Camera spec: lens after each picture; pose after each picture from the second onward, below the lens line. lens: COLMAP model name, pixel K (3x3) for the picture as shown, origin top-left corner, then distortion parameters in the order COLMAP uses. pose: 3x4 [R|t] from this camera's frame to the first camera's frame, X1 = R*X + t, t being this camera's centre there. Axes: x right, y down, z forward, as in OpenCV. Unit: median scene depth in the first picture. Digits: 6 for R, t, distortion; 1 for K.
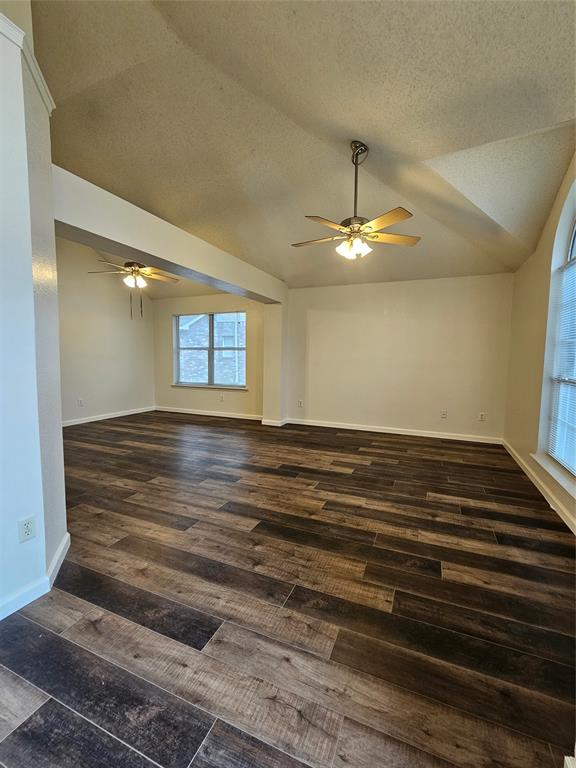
lens RADIAL K [[331.2, 0, 288.4], [0, 331.2, 382.6], [0, 0, 1]] dist [0.002877, 0.000159]
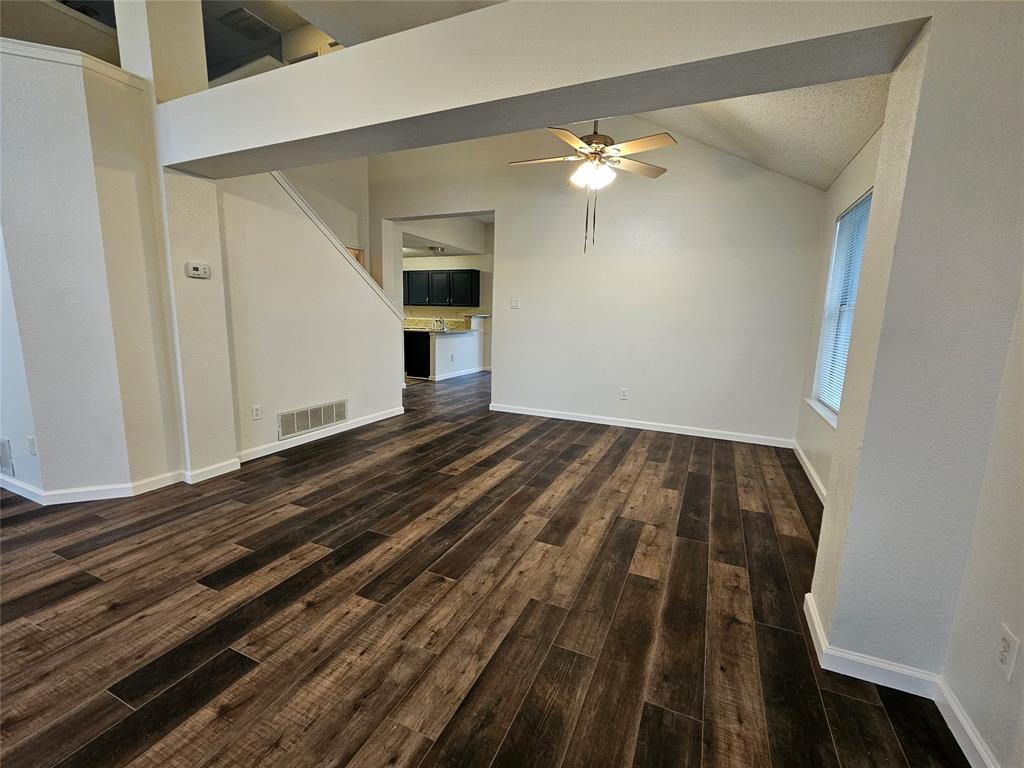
lens RADIAL K [[441.6, 0, 510.7], [0, 441.6, 382.5], [0, 0, 1]] dist [0.002877, 0.000159]
pose [[-0.025948, 0.140013, -0.989810, 0.746945], [-0.100040, 0.984809, 0.141928, -0.207643], [0.994645, 0.102703, -0.011547, 2.566531]]
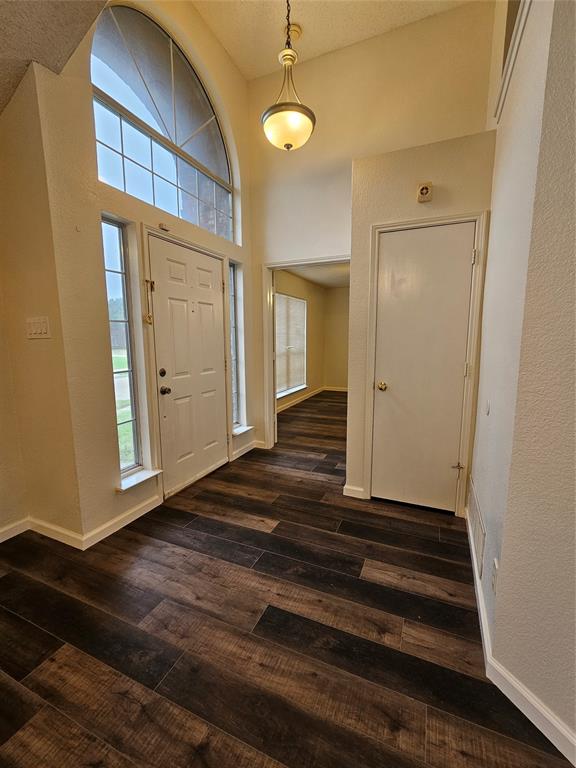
lens RADIAL K [[331.2, 0, 287.4], [0, 331.2, 384.4], [0, 0, 1]] dist [0.002877, 0.000159]
pose [[-0.999888, -0.010659, 0.010467, -0.260810], [-0.008120, 0.975896, 0.218083, -0.171639], [-0.012539, 0.217974, -0.975874, 1.548276]]
